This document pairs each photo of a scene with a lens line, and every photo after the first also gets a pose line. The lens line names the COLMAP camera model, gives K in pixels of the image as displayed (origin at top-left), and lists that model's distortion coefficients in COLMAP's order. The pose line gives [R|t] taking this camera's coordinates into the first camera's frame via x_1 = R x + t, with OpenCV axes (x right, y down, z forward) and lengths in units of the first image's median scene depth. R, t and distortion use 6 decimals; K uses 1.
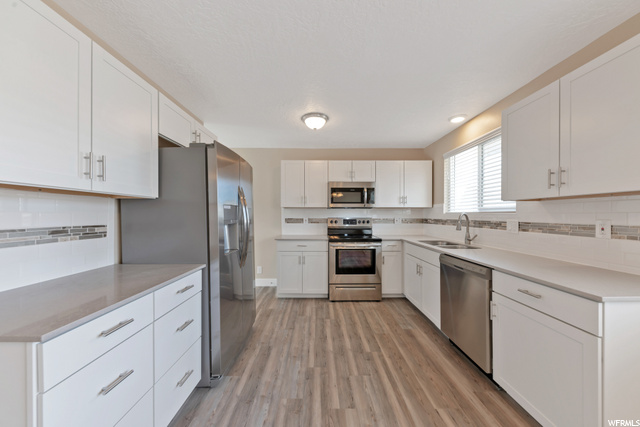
lens RADIAL K [[219.4, 0, 317.9], [0, 219.4, 215.7], [0, 0, 1]] dist [0.000393, -0.000140]
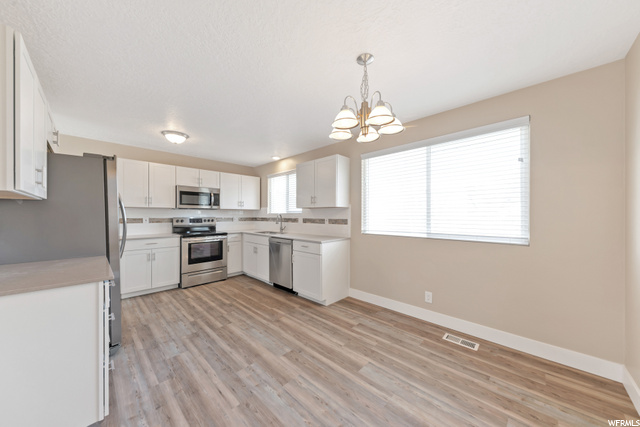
lens RADIAL K [[221.1, 0, 329.2], [0, 221.1, 215.4], [0, 0, 1]] dist [0.000484, -0.000035]
pose [[0.671948, -0.000666, 0.740598, -0.346311], [0.001874, 0.999998, -0.000802, 0.002326], [-0.740596, 0.001927, 0.671948, -0.438709]]
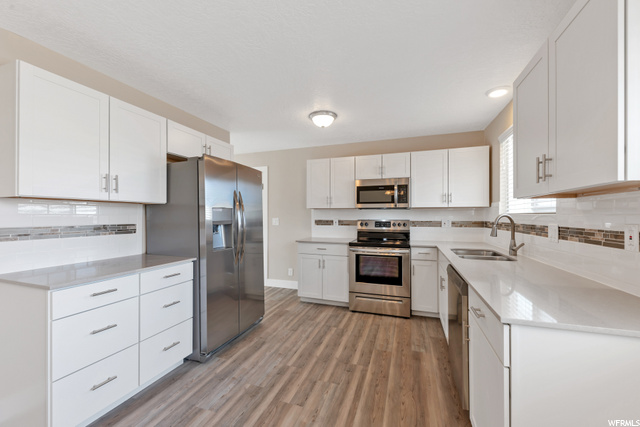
lens RADIAL K [[253.7, 0, 322.3], [0, 253.7, 216.4], [0, 0, 1]] dist [0.001389, 0.000199]
pose [[0.943260, 0.000559, -0.332054, 0.353486], [-0.001378, 0.999997, -0.002231, -0.001965], [0.332051, 0.002561, 0.943258, -0.045864]]
